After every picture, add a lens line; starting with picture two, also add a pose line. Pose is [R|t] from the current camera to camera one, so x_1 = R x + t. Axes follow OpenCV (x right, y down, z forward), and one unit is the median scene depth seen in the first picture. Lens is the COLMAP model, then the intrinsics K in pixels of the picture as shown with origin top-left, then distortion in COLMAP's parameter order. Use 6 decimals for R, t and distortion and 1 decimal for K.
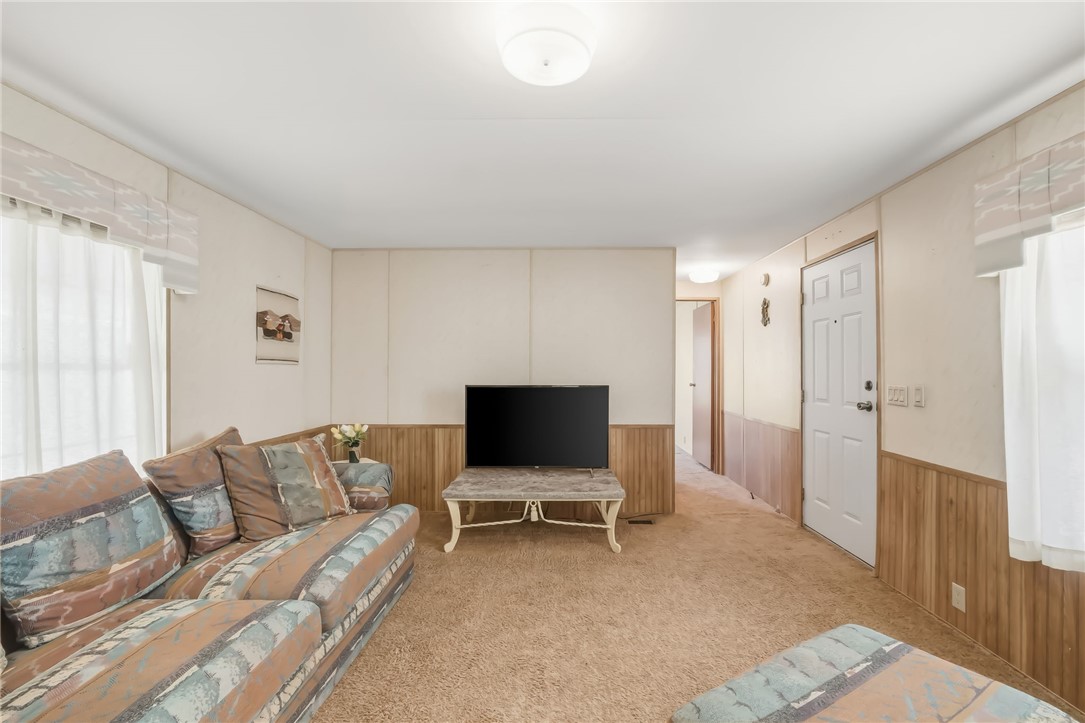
lens RADIAL K [[462.2, 0, 559.1], [0, 462.2, 369.5], [0, 0, 1]] dist [-0.016261, 0.001123]
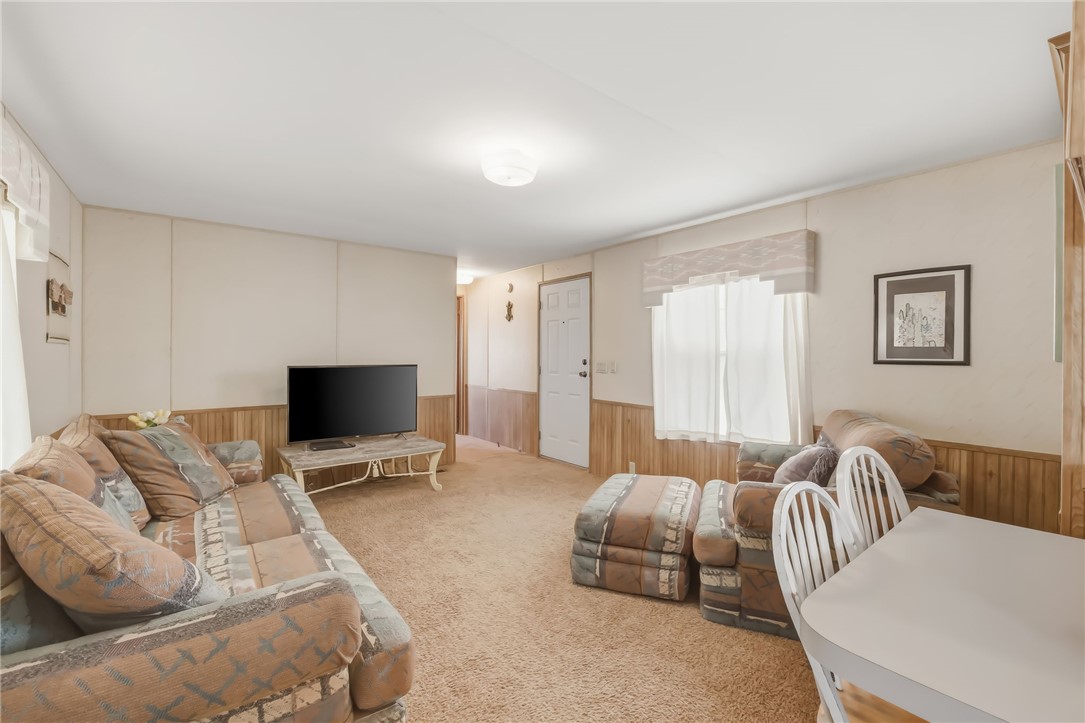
lens RADIAL K [[462.2, 0, 548.8], [0, 462.2, 357.9], [0, 0, 1]] dist [-0.016261, 0.001123]
pose [[0.774718, -0.004013, 0.632295, -0.525042], [-0.003699, 0.999934, 0.010878, 0.002204], [-0.632297, -0.010767, 0.774652, -0.245701]]
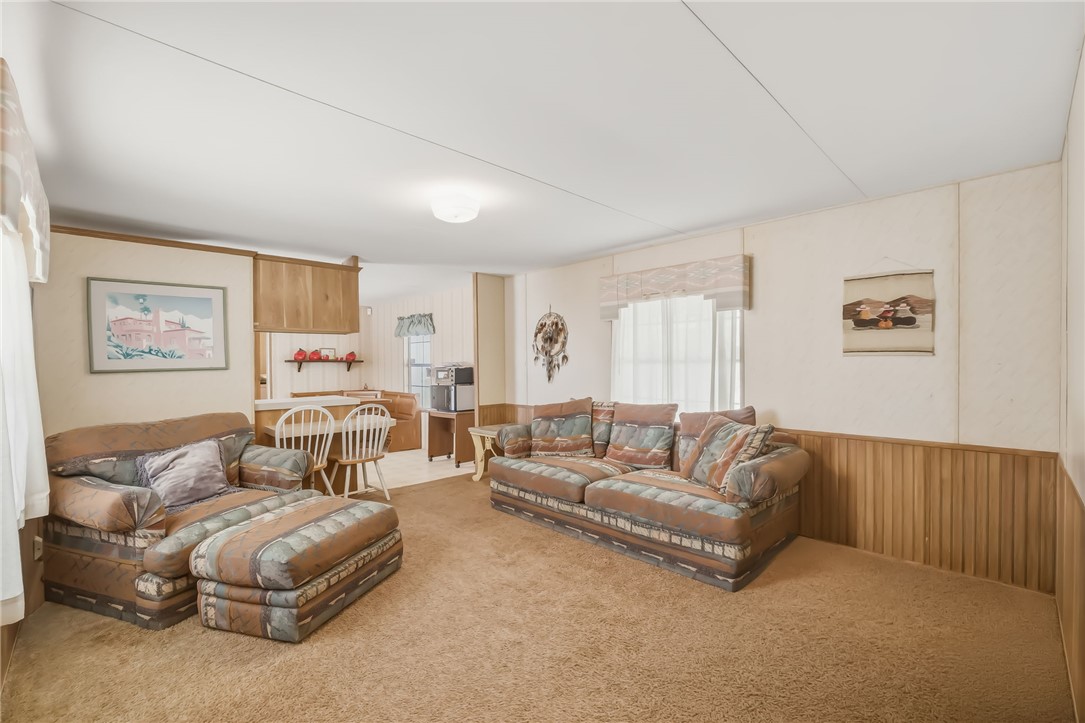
lens RADIAL K [[462.2, 0, 528.2], [0, 462.2, 369.9], [0, 0, 1]] dist [-0.016261, 0.001123]
pose [[-0.726061, 0.013538, -0.687497, 0.594808], [0.005224, 0.999886, 0.014173, -0.000859], [0.687610, 0.006699, -0.726049, 1.386472]]
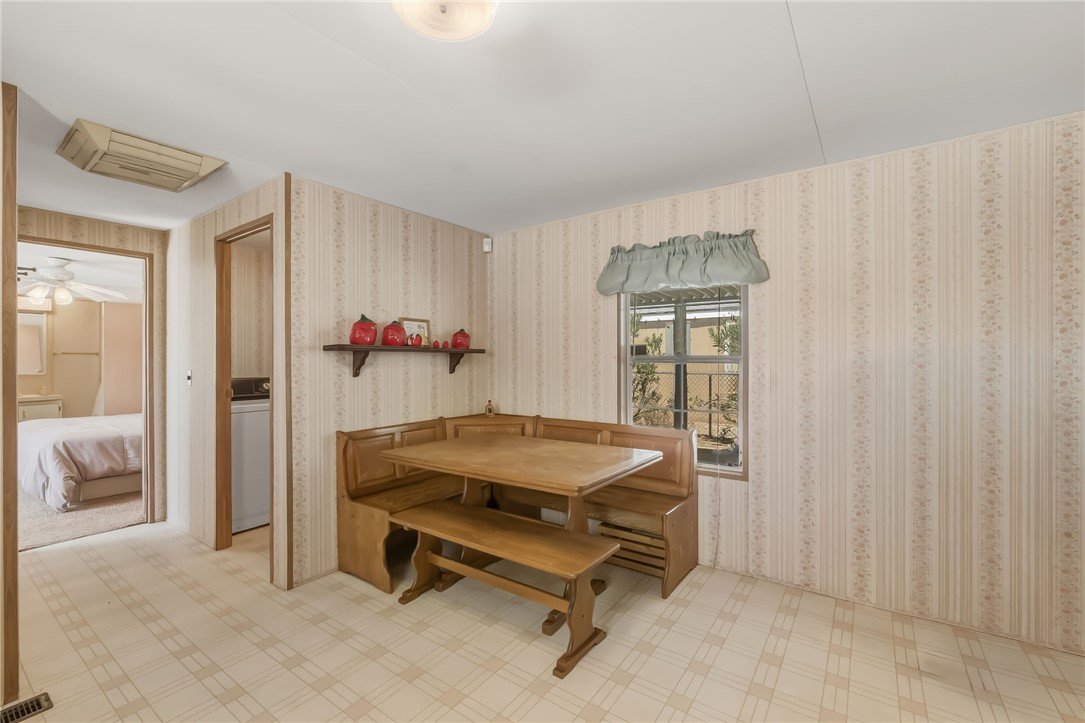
lens RADIAL K [[462.2, 0, 548.4], [0, 462.2, 358.5], [0, 0, 1]] dist [-0.016261, 0.001123]
pose [[-0.575915, -0.000427, -0.817509, 0.303244], [0.001923, 0.999996, -0.001877, 0.005399], [0.817507, -0.002653, -0.575912, -0.635775]]
